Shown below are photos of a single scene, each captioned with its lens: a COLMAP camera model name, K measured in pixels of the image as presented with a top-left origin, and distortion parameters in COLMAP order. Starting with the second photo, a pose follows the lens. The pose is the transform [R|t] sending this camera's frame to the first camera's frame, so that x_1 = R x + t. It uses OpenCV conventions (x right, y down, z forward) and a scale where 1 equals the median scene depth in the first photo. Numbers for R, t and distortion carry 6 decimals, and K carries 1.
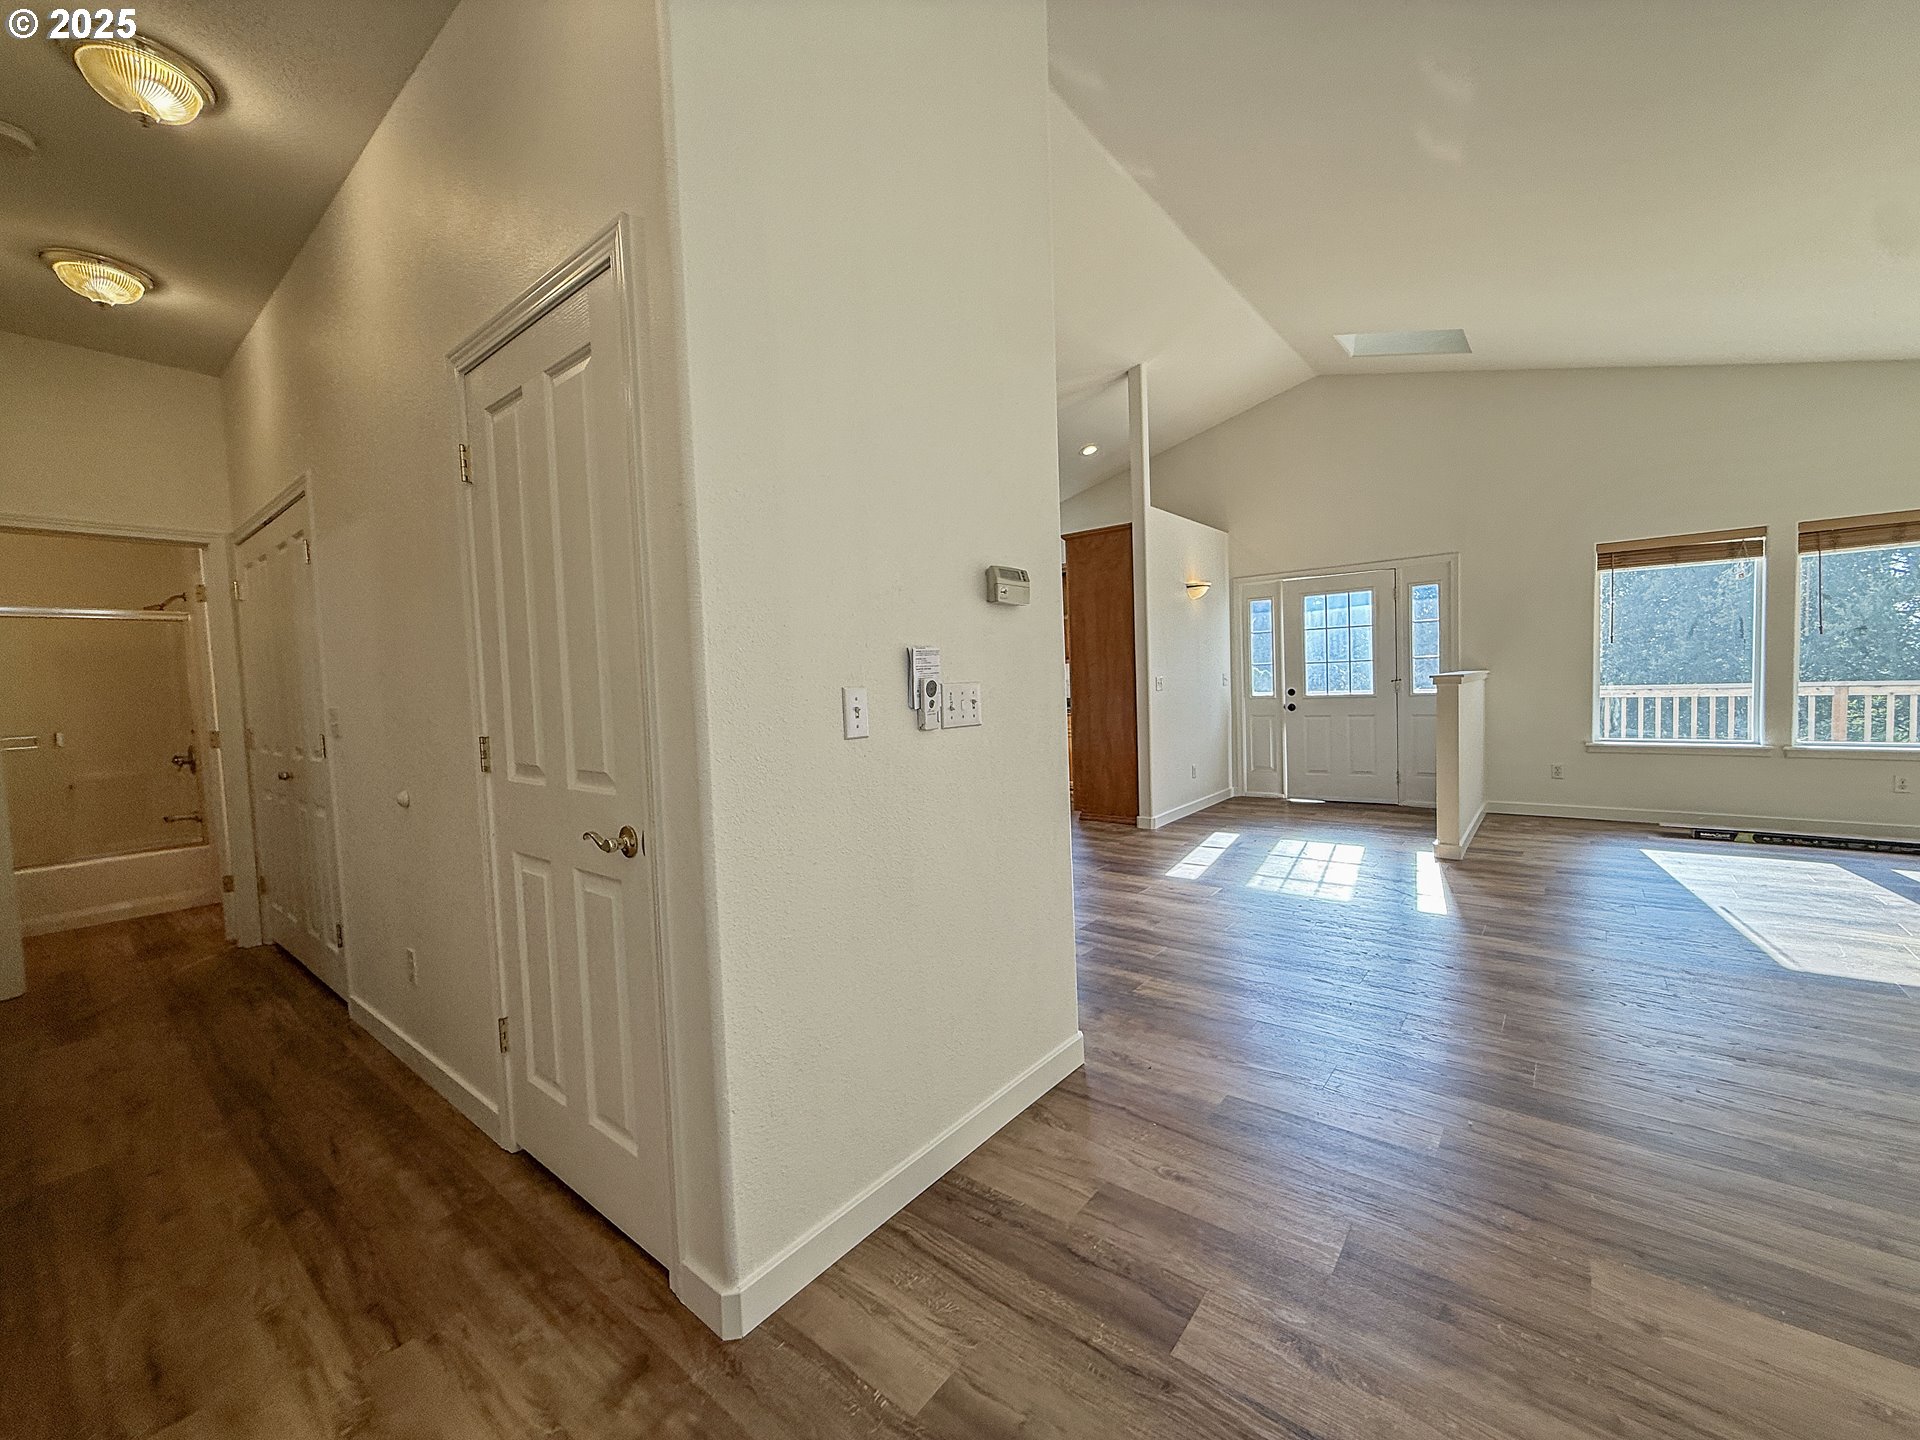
lens RADIAL K [[768.3, 0, 958.3], [0, 768.3, 721.2], [0, 0, 1]] dist [0.001114, -0.000076]
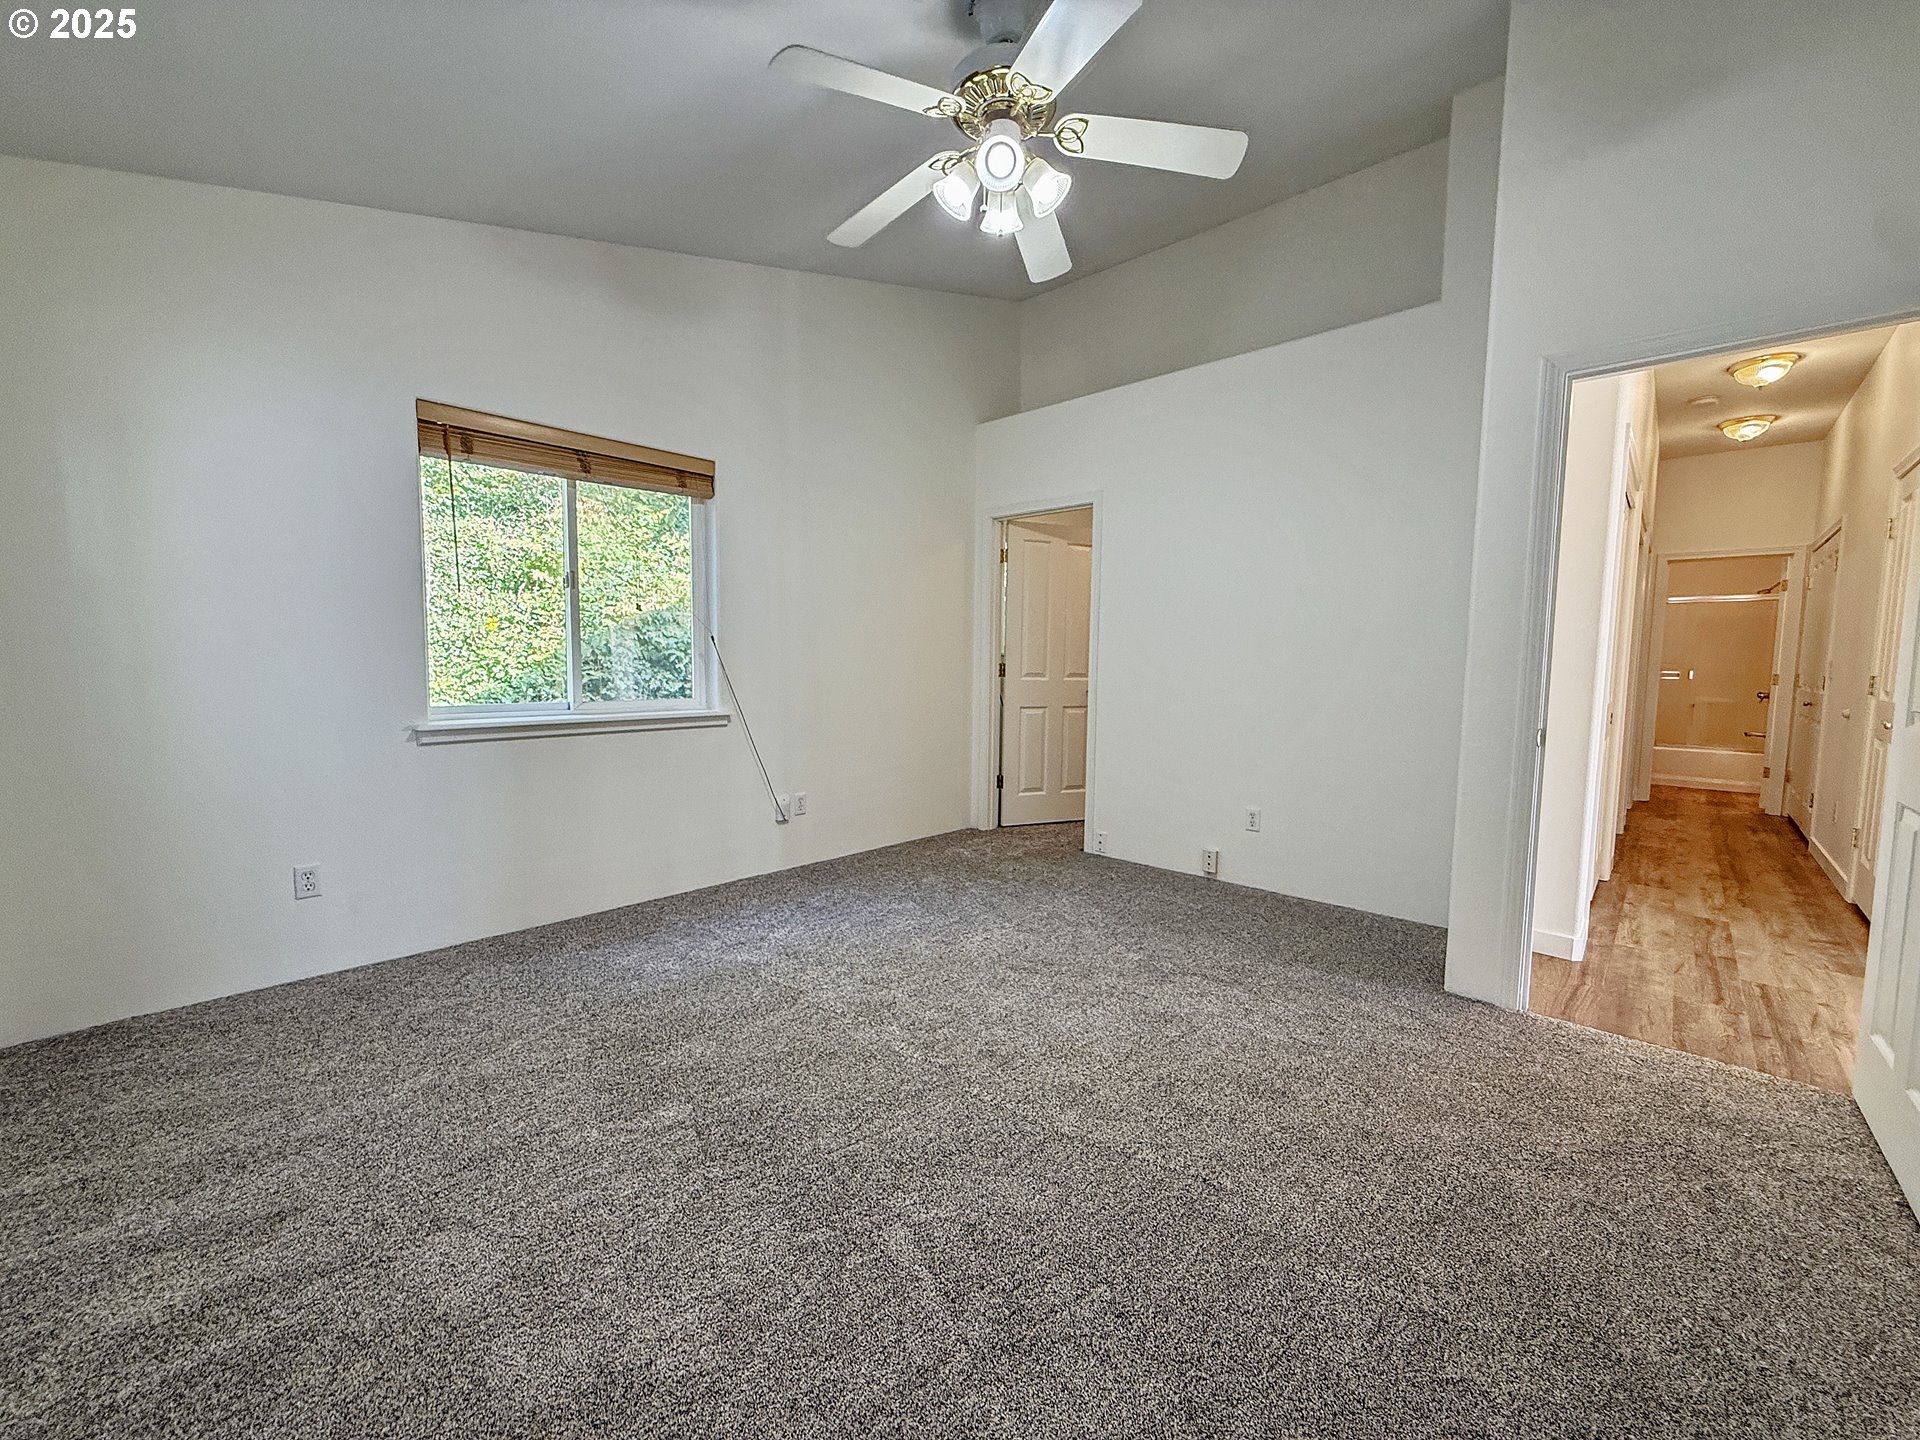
lens RADIAL K [[768.3, 0, 958.3], [0, 768.3, 721.2], [0, 0, 1]] dist [0.001114, -0.000076]
pose [[-0.072273, 0.117862, -0.990397, 0.941772], [-0.063128, 0.990462, 0.122476, 0.027027], [0.995385, 0.071373, -0.064143, -0.723710]]
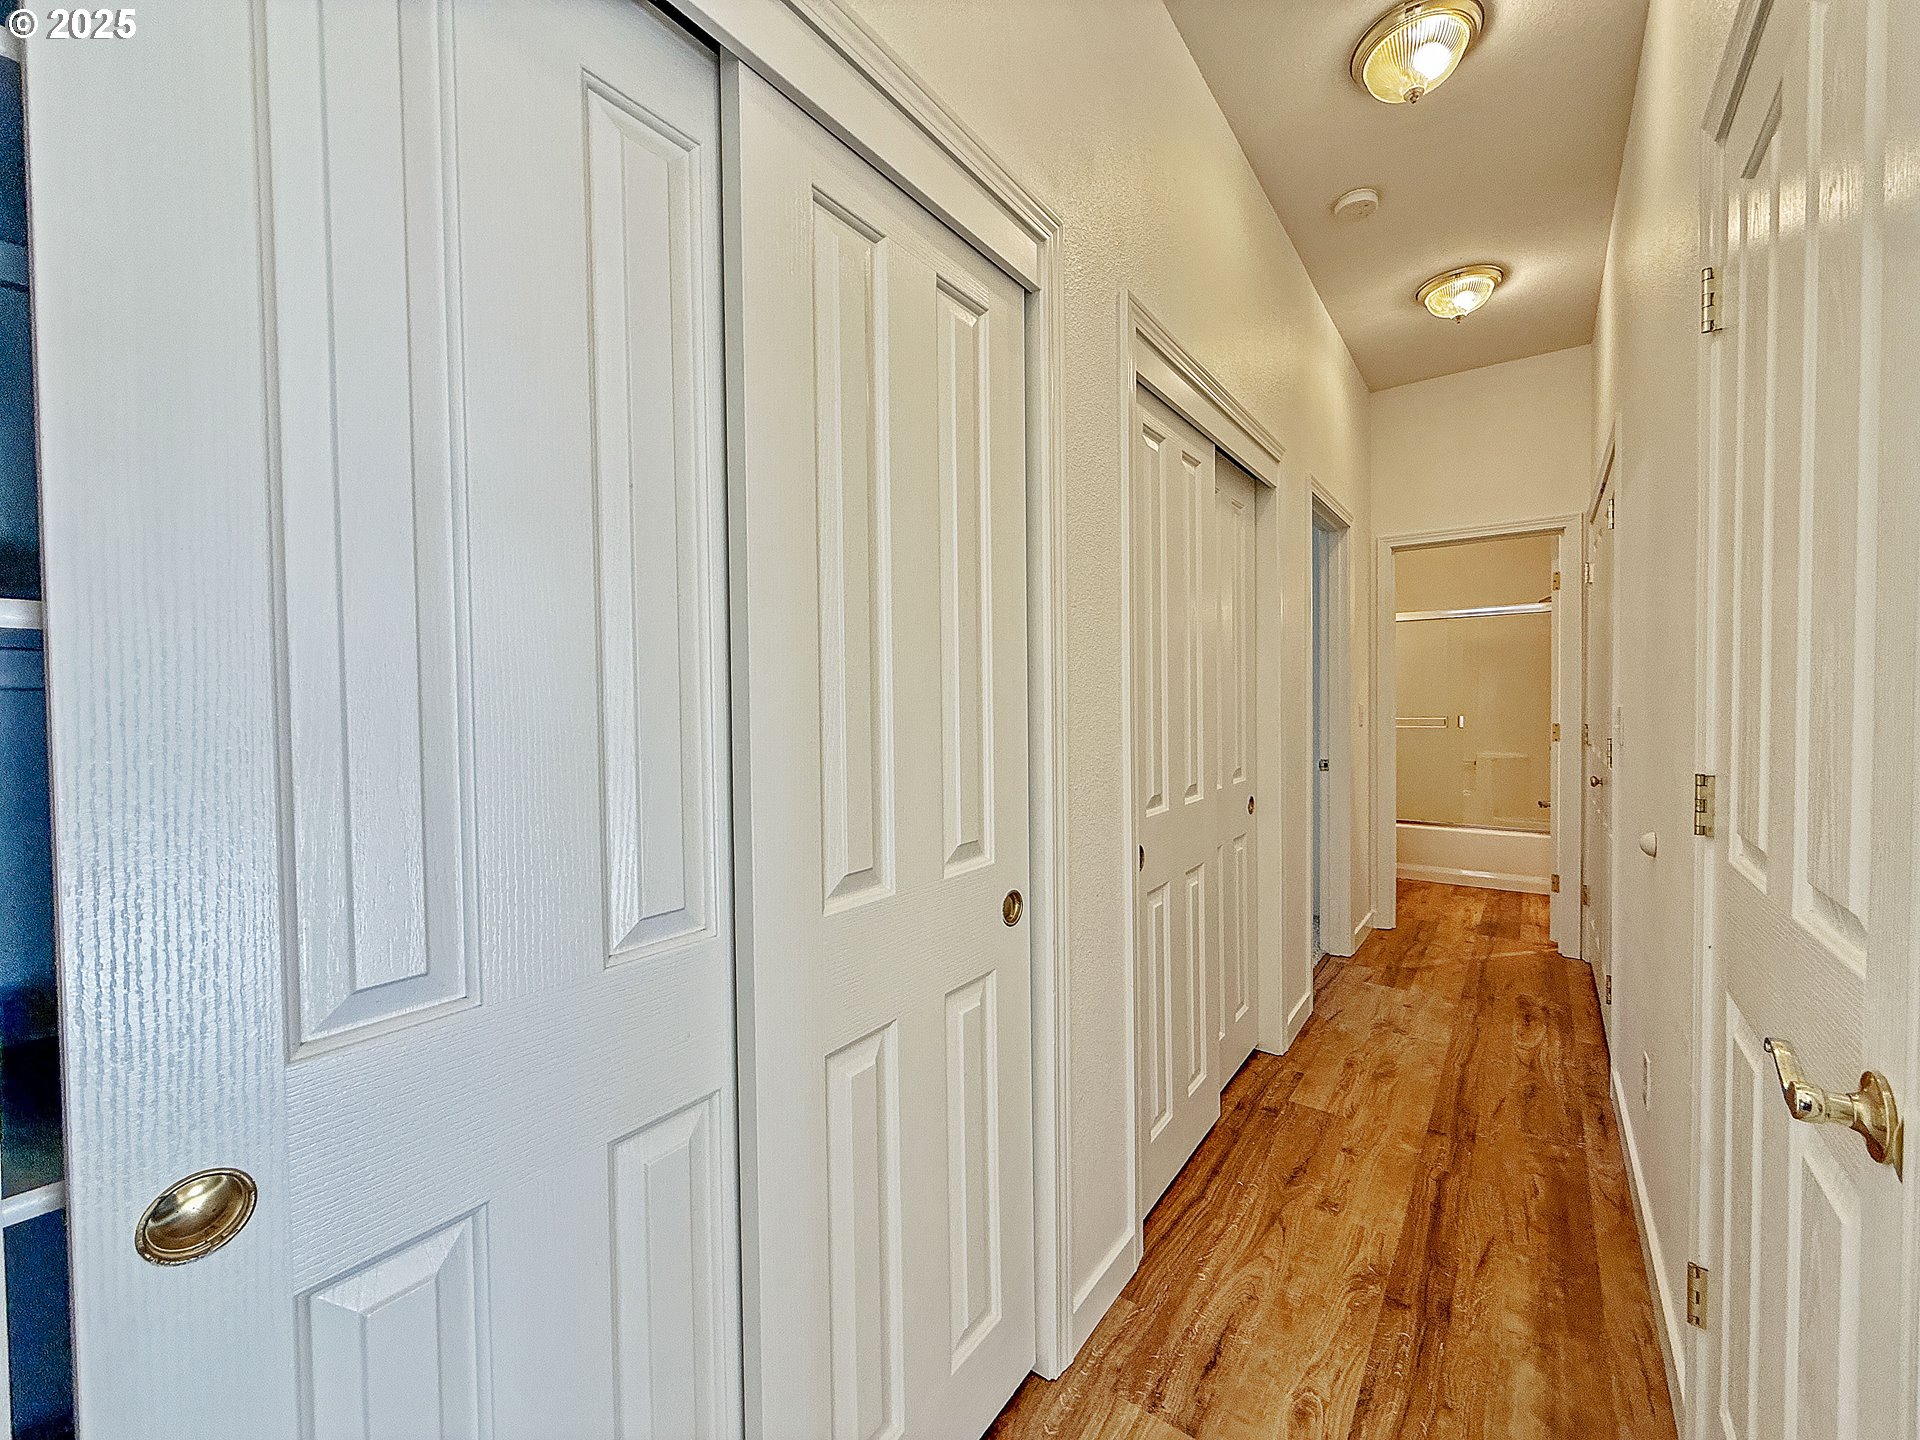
lens RADIAL K [[768.3, 0, 958.3], [0, 768.3, 721.2], [0, 0, 1]] dist [0.001114, -0.000076]
pose [[0.036530, 0.060779, -0.997483, -0.044971], [-0.041174, 0.997393, 0.059266, -0.020746], [0.998484, 0.038906, 0.038937, 0.282933]]
